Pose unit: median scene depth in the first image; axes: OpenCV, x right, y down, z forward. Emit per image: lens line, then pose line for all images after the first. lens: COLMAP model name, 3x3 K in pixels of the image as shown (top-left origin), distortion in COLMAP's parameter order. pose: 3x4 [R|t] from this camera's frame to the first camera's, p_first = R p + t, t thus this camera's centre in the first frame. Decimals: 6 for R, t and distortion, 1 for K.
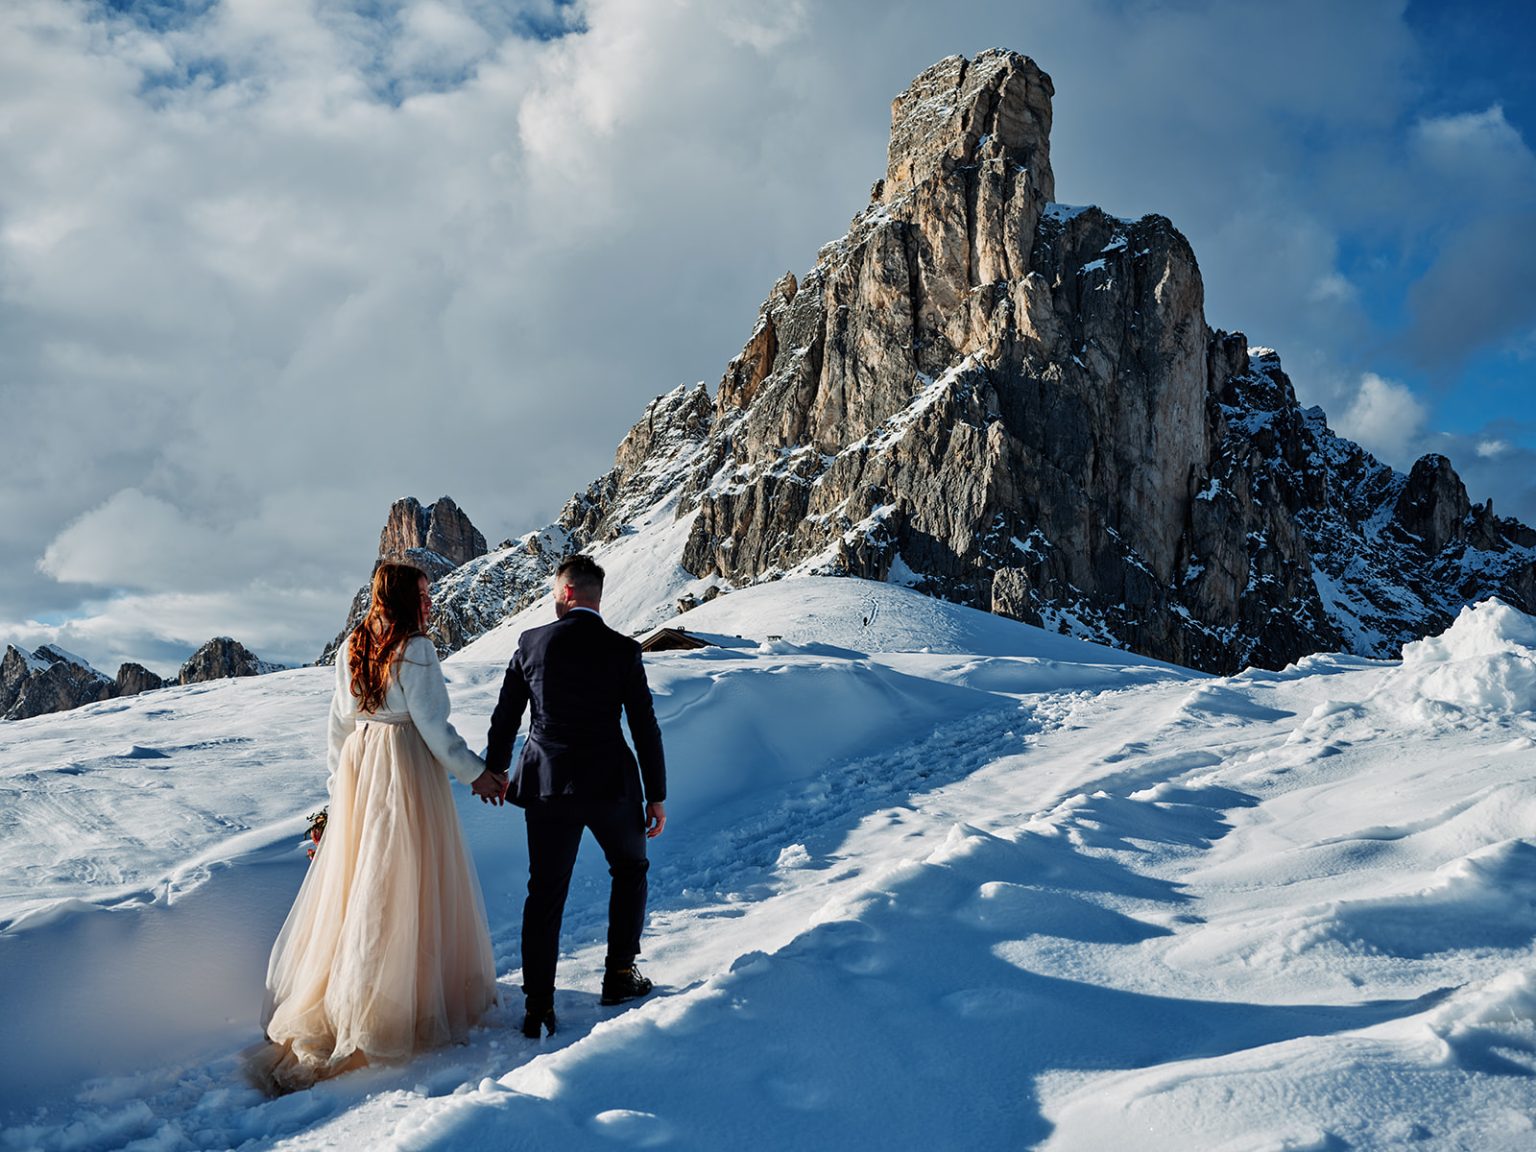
lens RADIAL K [[1712.1, 0, 781.7], [0, 1712.1, 561.5], [0, 0, 1]] dist [0.018558, 0.000000]
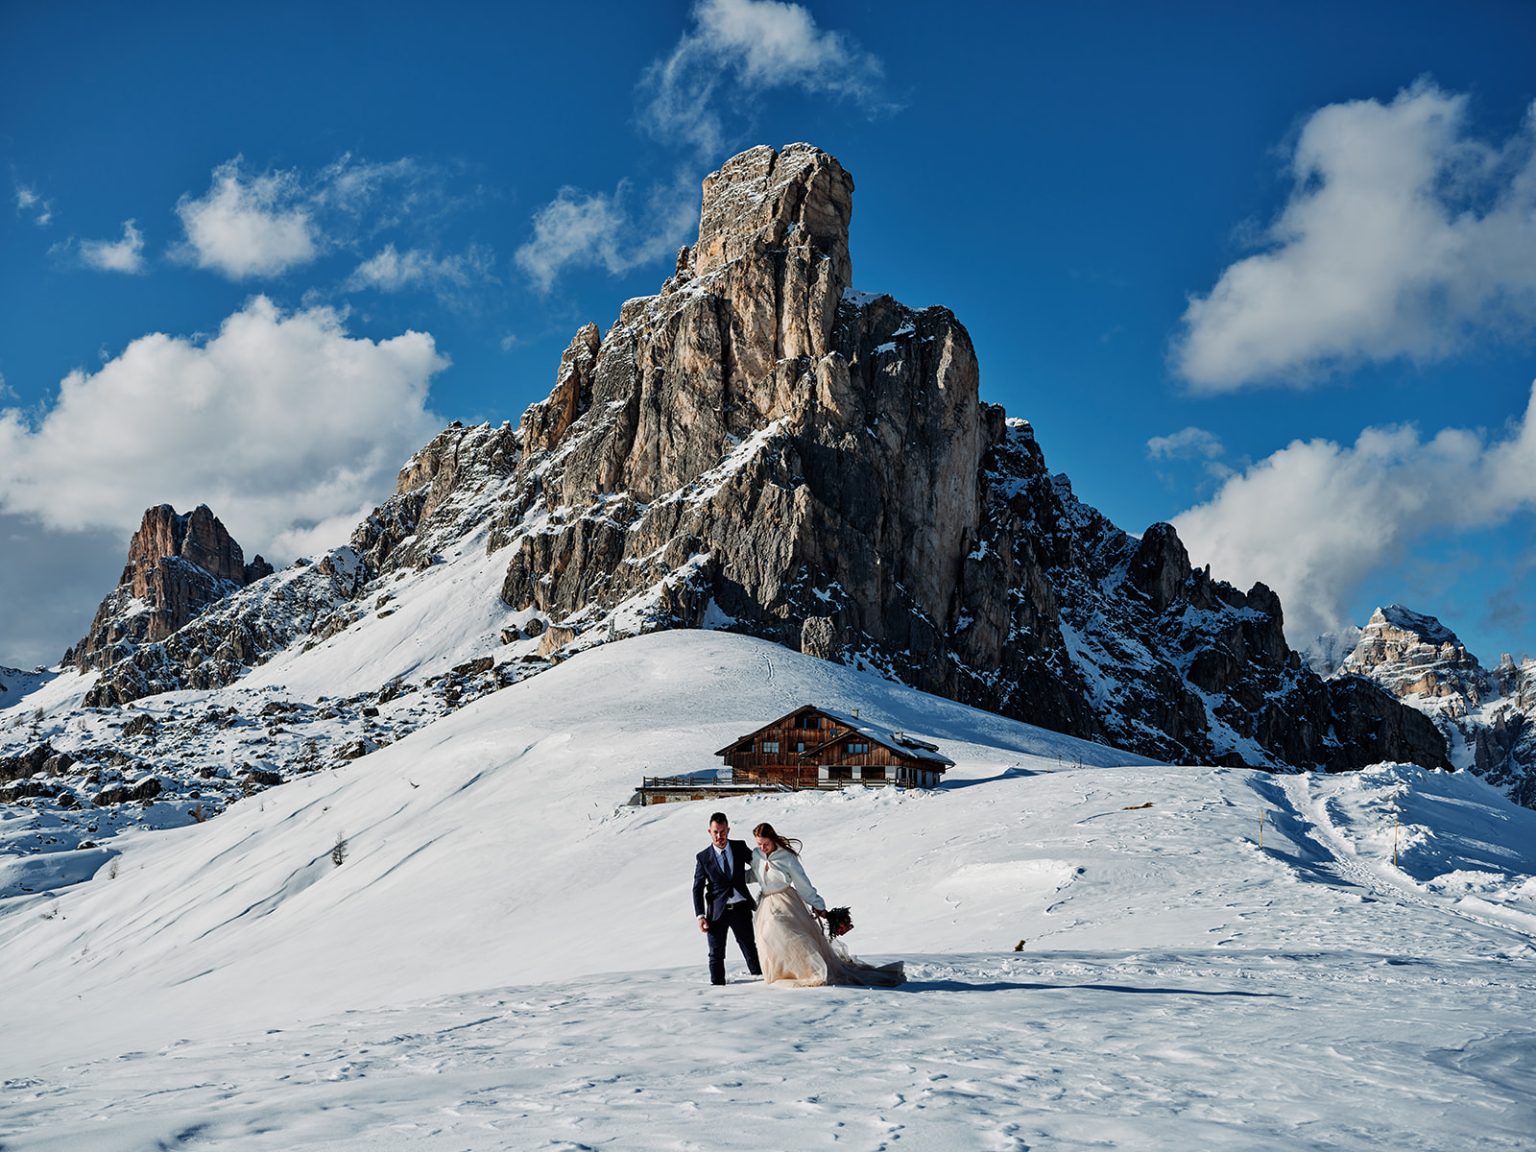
lens RADIAL K [[1712.1, 0, 767.5], [0, 1712.1, 552.8], [0, 0, 1]] dist [0.018558, 0.000000]
pose [[0.988087, 0.041772, 0.148119, -0.054822], [-0.039347, 0.999040, -0.019266, -0.012066], [-0.148782, 0.013208, 0.988782, -0.100554]]
